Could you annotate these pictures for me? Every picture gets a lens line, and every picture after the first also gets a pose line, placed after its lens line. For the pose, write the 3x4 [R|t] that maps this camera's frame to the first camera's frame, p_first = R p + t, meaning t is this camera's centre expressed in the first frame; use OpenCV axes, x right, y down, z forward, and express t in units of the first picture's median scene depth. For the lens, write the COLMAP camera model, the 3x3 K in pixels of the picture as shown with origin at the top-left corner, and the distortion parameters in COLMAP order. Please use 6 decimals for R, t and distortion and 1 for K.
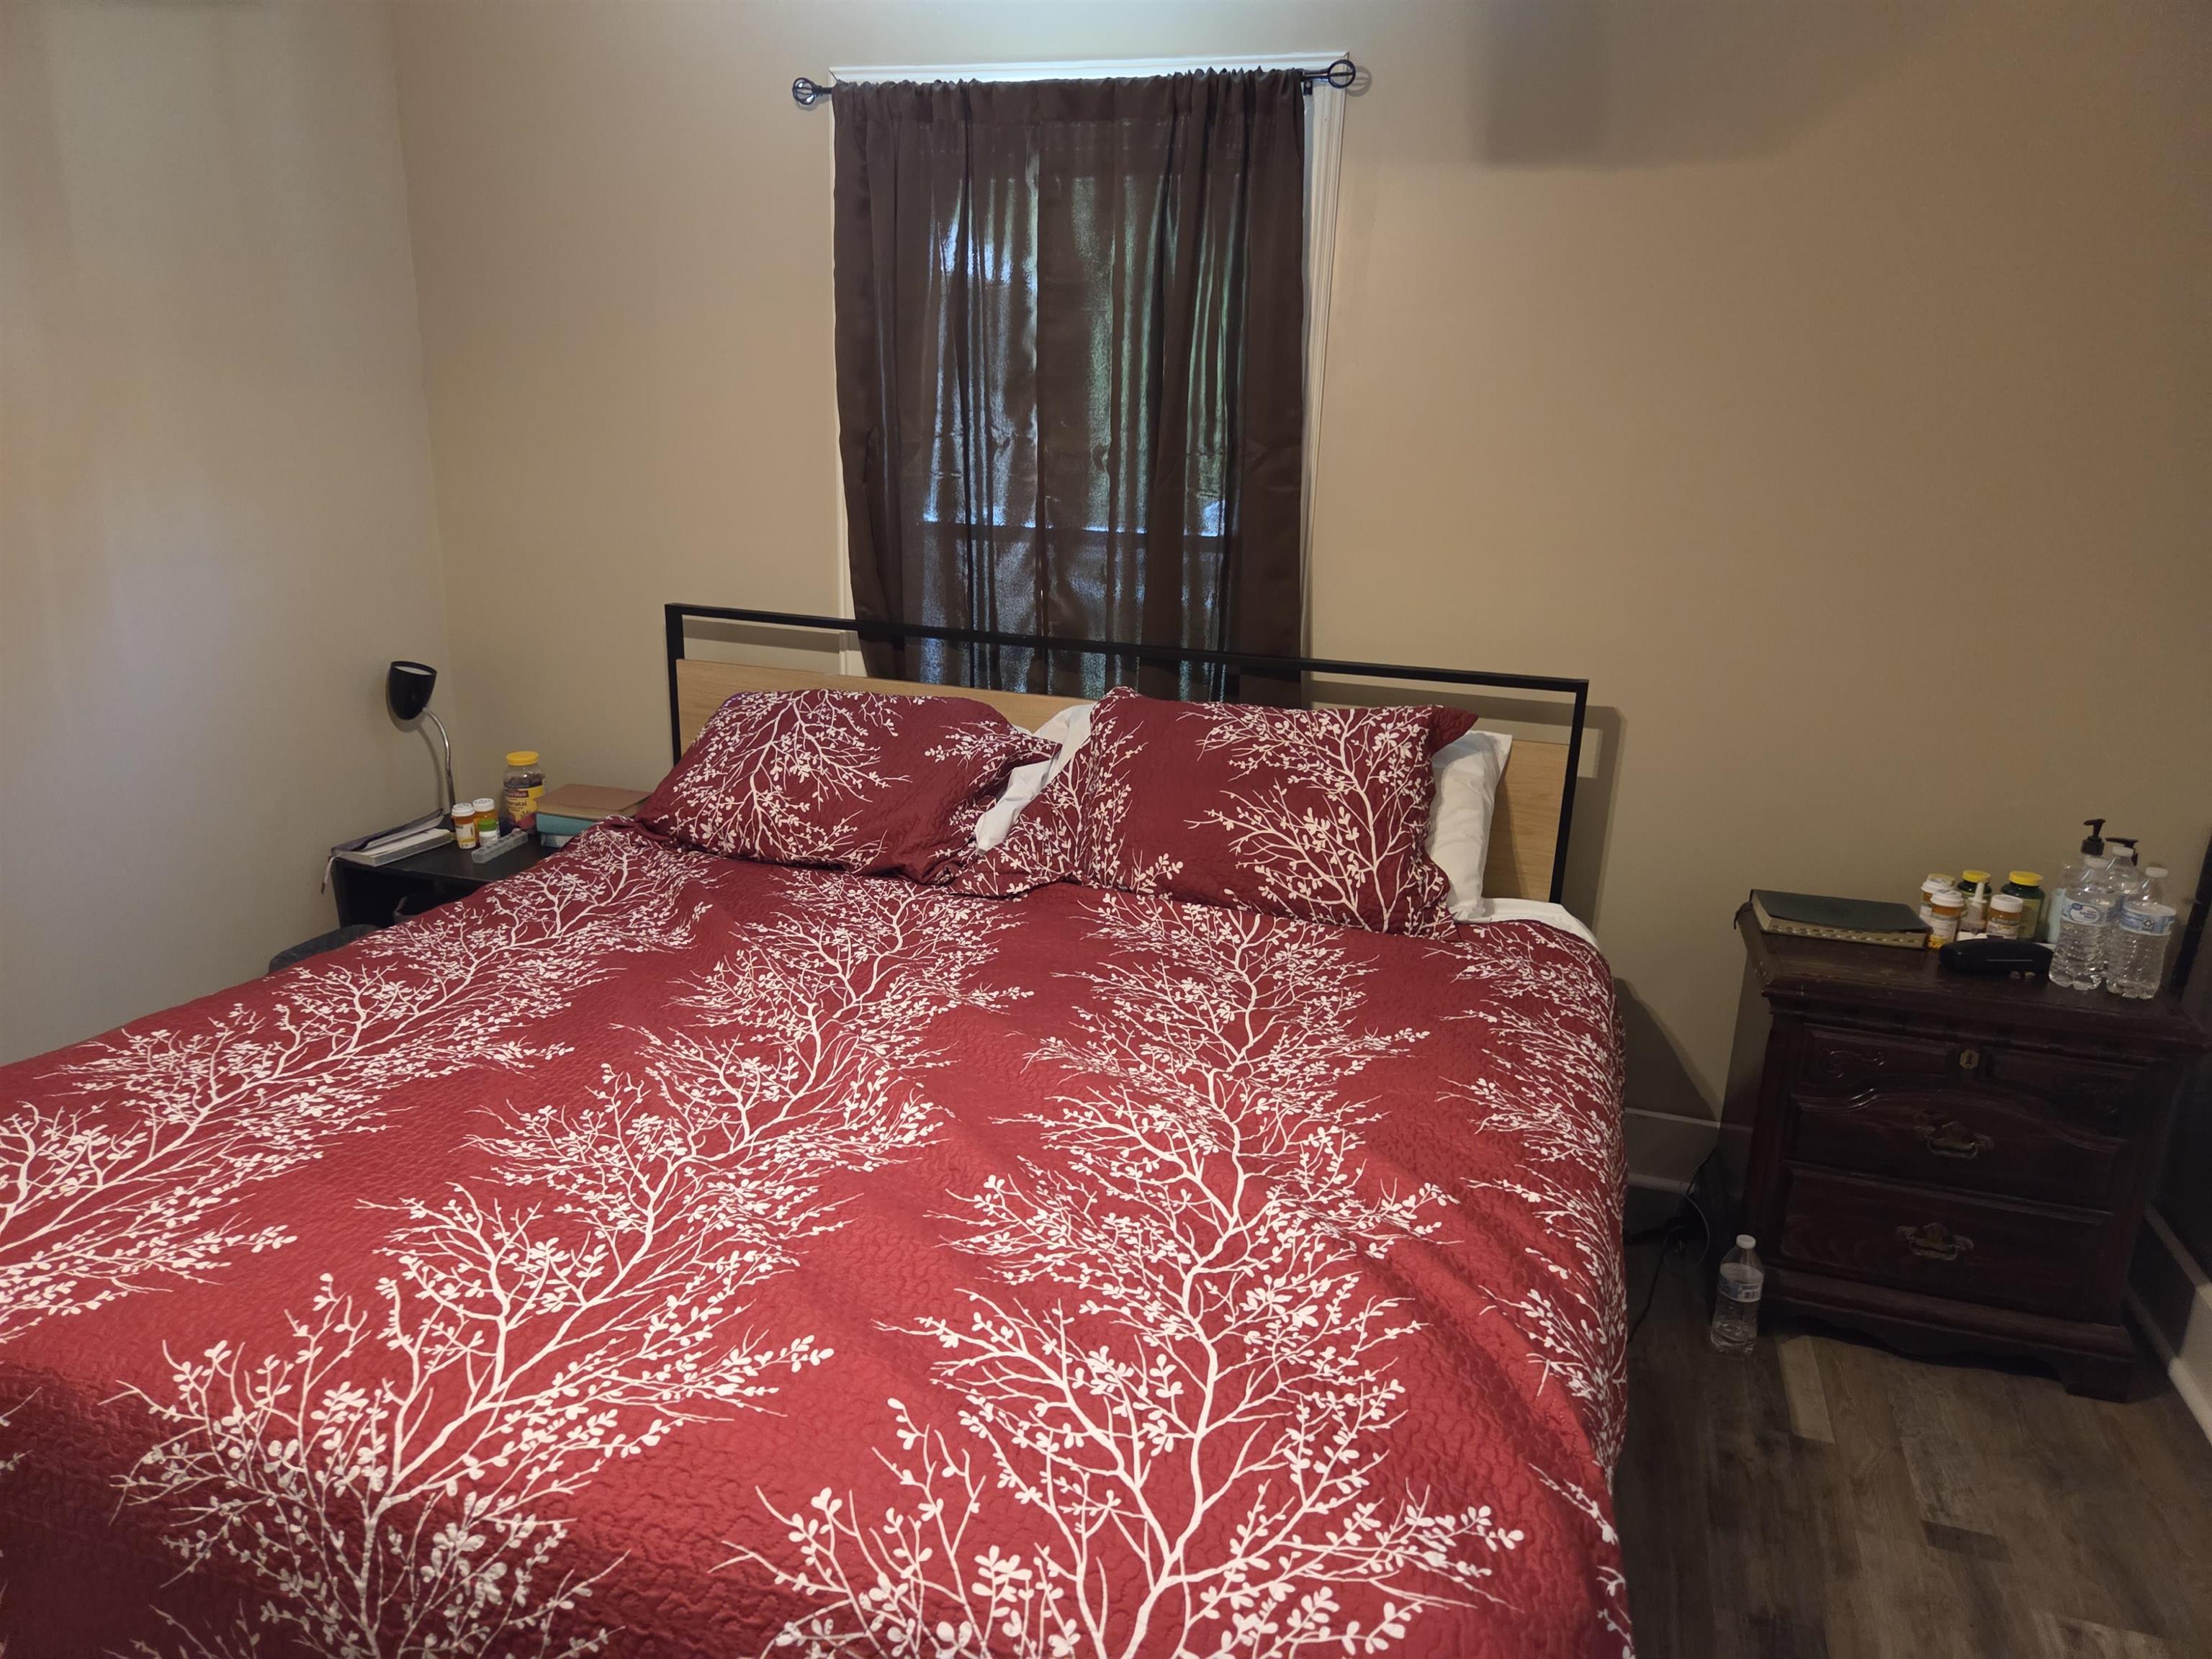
lens RADIAL K [[1488.1, 0, 1102.4], [0, 1488.1, 833.3], [0, 0, 1]] dist [0.006651, 0.000379]
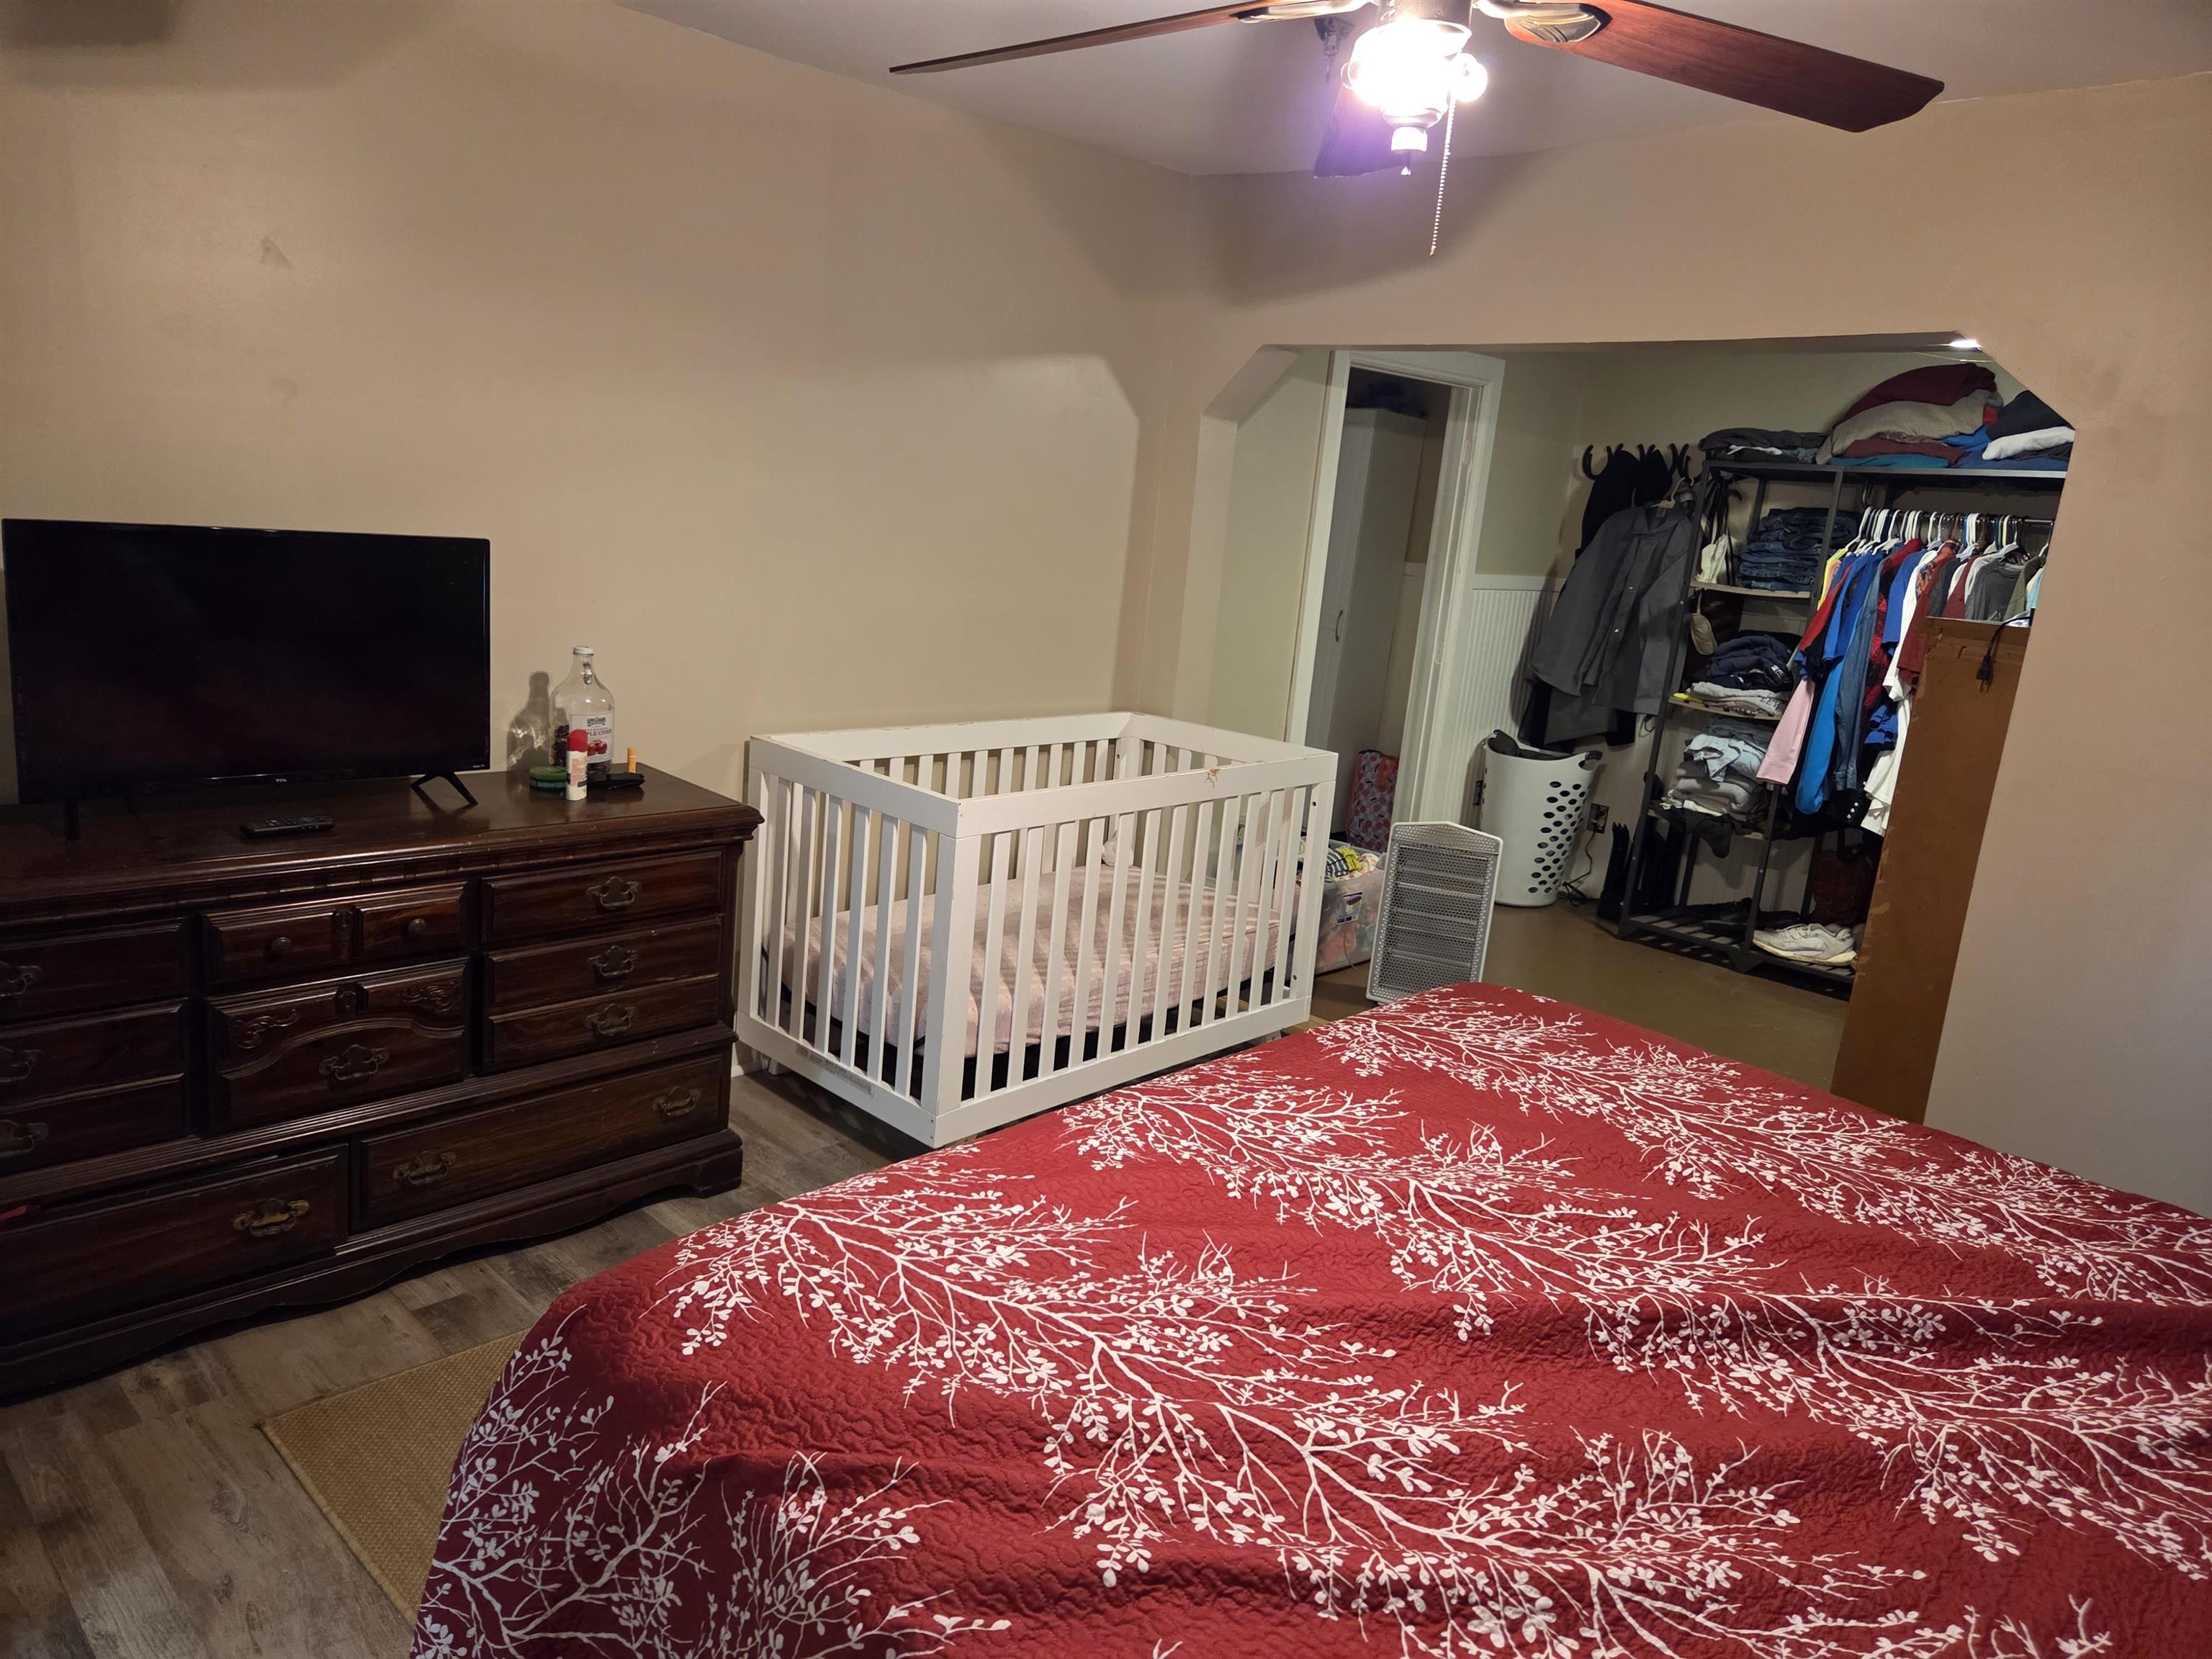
lens RADIAL K [[1488.1, 0, 1101.7], [0, 1488.1, 828.4], [0, 0, 1]] dist [0.006651, 0.000379]
pose [[-0.438861, 0.131623, -0.888862, 0.939322], [-0.327787, 0.897594, 0.294755, -0.334020], [0.836634, 0.420714, -0.350775, 1.217772]]
